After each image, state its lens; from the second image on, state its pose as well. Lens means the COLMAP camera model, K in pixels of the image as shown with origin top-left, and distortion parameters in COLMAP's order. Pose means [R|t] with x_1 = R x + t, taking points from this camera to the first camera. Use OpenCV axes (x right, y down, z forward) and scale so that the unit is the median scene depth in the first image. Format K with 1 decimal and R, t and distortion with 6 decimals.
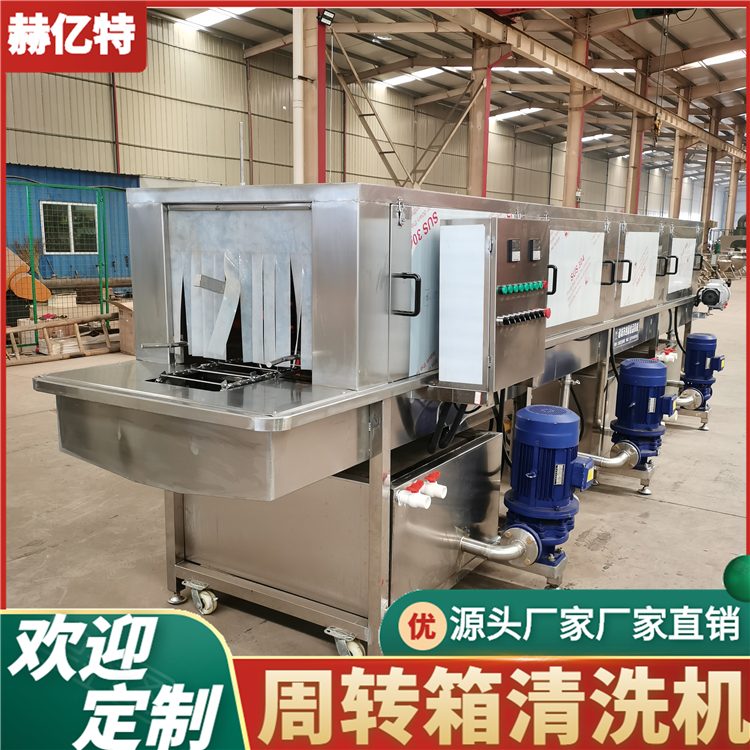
lens RADIAL K [[769.4, 0, 387.2], [0, 769.4, 371.0], [0, 0, 1]] dist [0.067934, -0.049787]
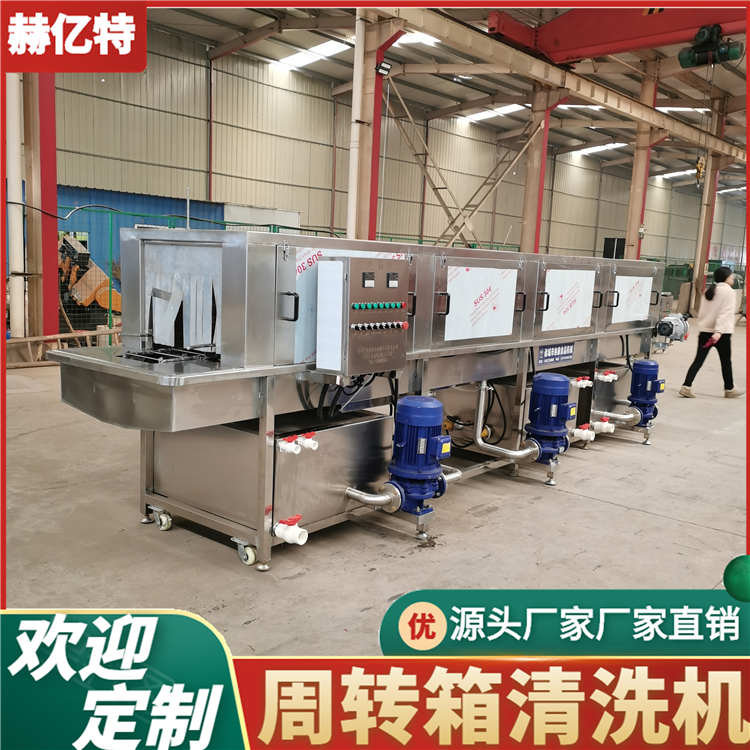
lens RADIAL K [[769.4, 0, 387.2], [0, 769.4, 371.0], [0, 0, 1]] dist [0.067934, -0.049787]
pose [[0.992199, 0.049680, -0.114339, 0.154806], [-0.053544, 0.998085, -0.030976, 0.023854], [0.112582, 0.036857, 0.992959, -0.174980]]
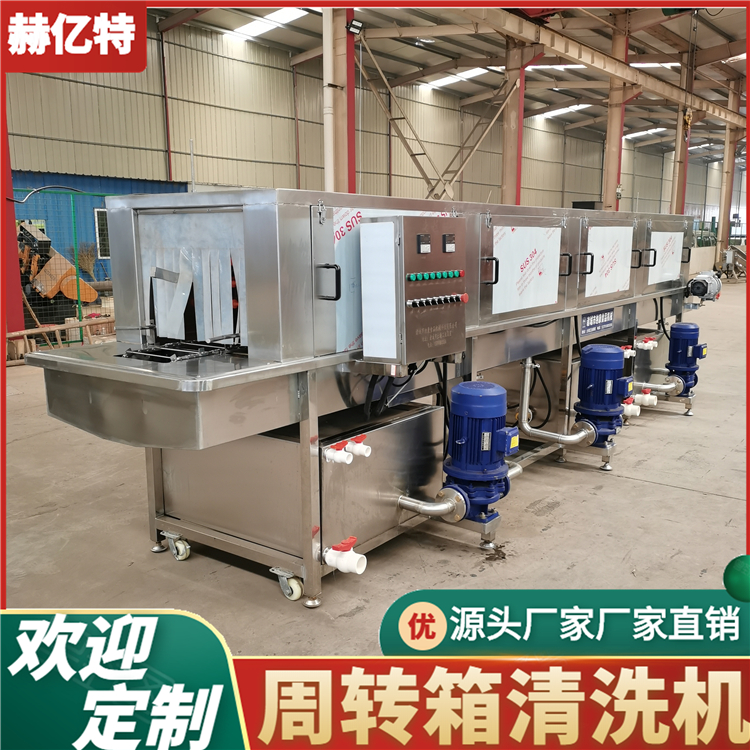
lens RADIAL K [[769.4, 0, 387.2], [0, 769.4, 371.0], [0, 0, 1]] dist [0.067934, -0.049787]
pose [[0.997325, -0.004262, -0.072966, 0.080396], [0.004187, 0.999991, -0.001187, 0.015669], [0.072970, 0.000879, 0.997334, -0.069323]]
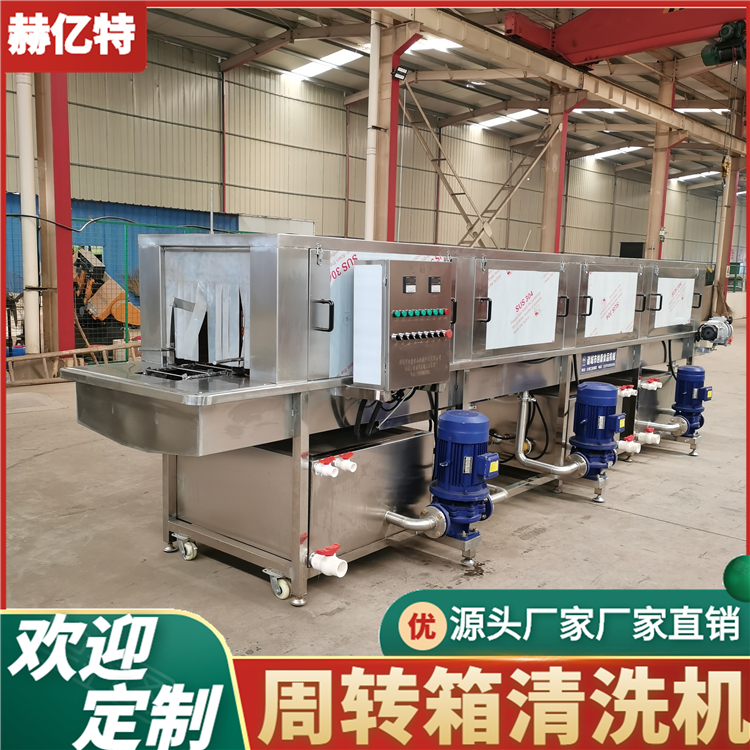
lens RADIAL K [[769.4, 0, 387.2], [0, 769.4, 371.0], [0, 0, 1]] dist [0.067934, -0.049787]
pose [[0.990679, 0.031709, -0.132477, 0.126940], [-0.037585, 0.998406, -0.042095, 0.020039], [0.130931, 0.046682, 0.990292, -0.124454]]
